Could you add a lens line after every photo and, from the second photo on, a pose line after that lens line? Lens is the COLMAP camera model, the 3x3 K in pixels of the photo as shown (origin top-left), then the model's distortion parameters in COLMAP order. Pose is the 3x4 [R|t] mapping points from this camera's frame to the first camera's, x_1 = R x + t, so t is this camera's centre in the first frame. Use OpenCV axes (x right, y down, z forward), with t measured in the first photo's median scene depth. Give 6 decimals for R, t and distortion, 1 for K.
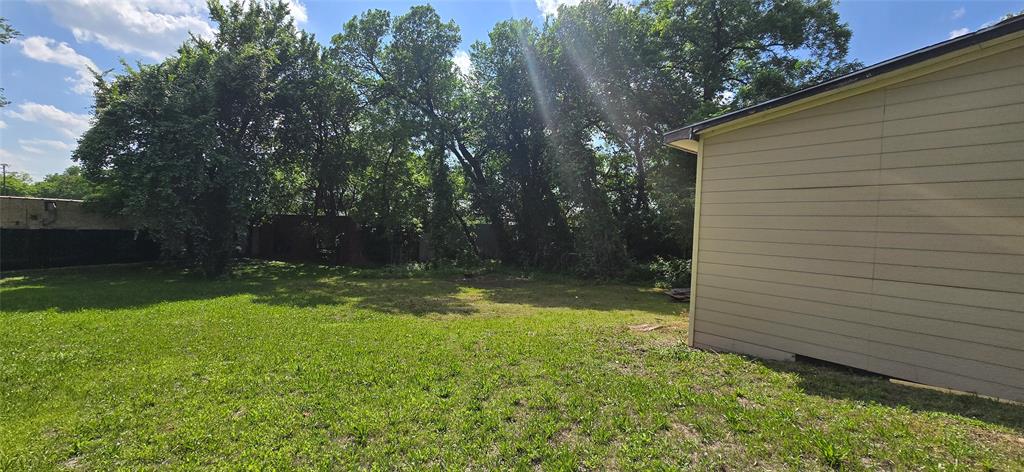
lens RADIAL K [[411.7, 0, 511.5], [0, 411.7, 240.6], [0, 0, 1]] dist [0.002229, 0.000378]
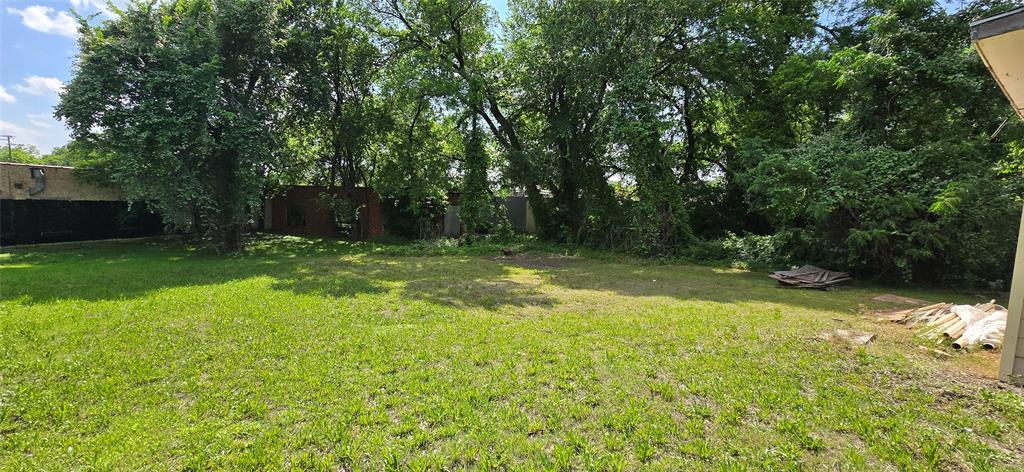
lens RADIAL K [[411.7, 0, 513.0], [0, 411.7, 237.5], [0, 0, 1]] dist [0.002229, 0.000378]
pose [[0.999912, 0.002028, -0.013081, -0.082579], [-0.001318, 0.998535, 0.054099, 0.003312], [0.013172, -0.054077, 0.998450, 0.114519]]
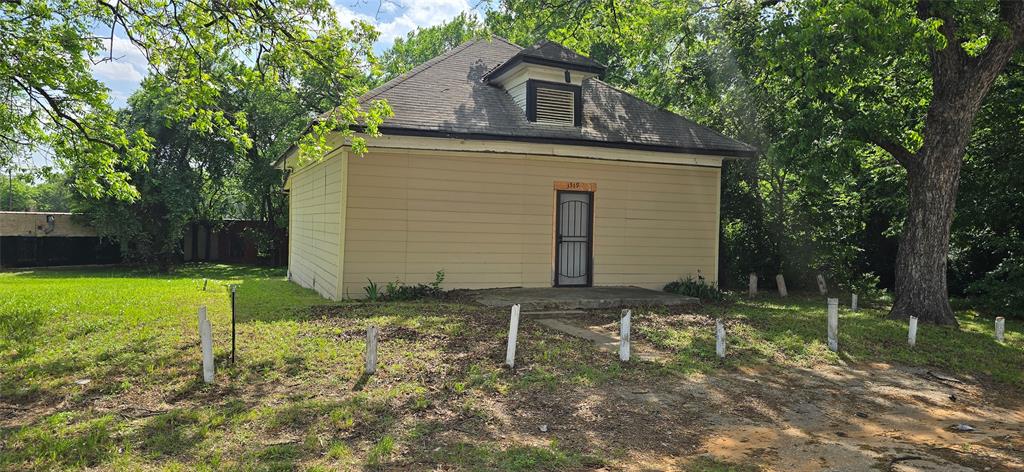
lens RADIAL K [[632.7, 0, 512.2], [0, 632.7, 235.2], [0, 0, 1]] dist [0.007154, 0.000577]
pose [[0.977469, -0.012066, -0.210736, 0.648733], [0.008089, 0.999773, -0.019723, 0.017328], [0.210926, 0.017574, 0.977344, -0.577578]]
